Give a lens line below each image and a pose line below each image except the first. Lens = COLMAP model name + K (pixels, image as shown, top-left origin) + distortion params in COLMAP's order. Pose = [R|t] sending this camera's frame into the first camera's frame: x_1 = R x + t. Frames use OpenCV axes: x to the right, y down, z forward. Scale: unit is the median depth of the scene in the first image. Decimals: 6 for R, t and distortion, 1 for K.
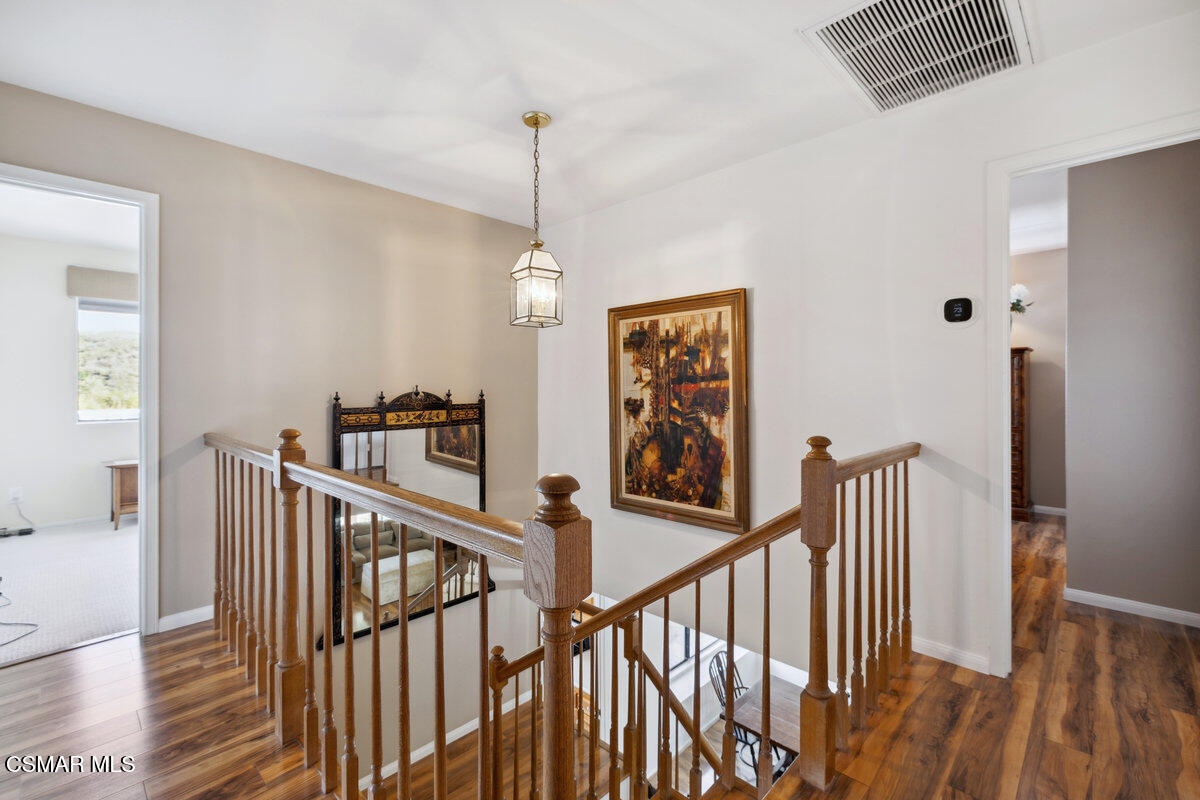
lens RADIAL K [[513.3, 0, 595.0], [0, 513.3, 390.0], [0, 0, 1]] dist [-0.002531, -0.000001]
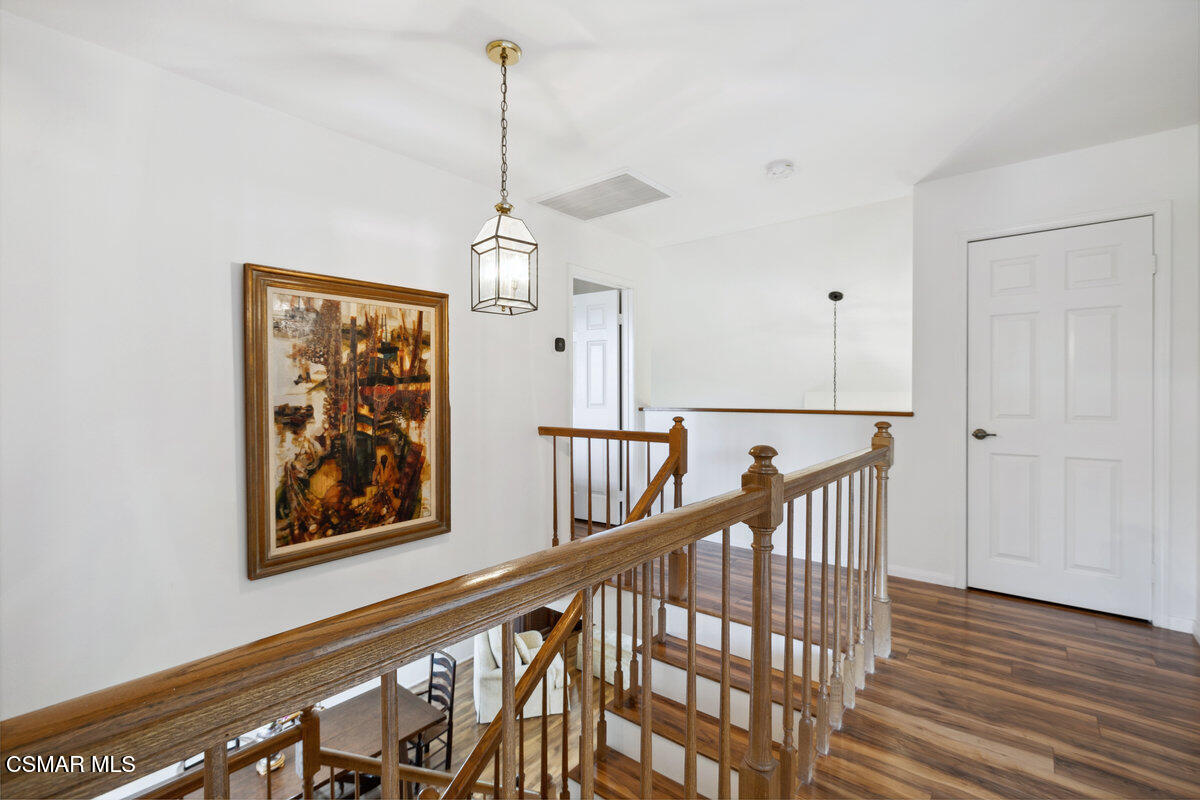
lens RADIAL K [[545.7, 0, 595.5], [0, 545.7, 400.6], [0, 0, 1]] dist [0.002686, 0.000044]
pose [[-0.070121, -0.016922, 0.997395, -0.745956], [0.003417, 0.999846, 0.017204, -0.001794], [-0.997533, 0.004614, -0.070053, 0.699559]]
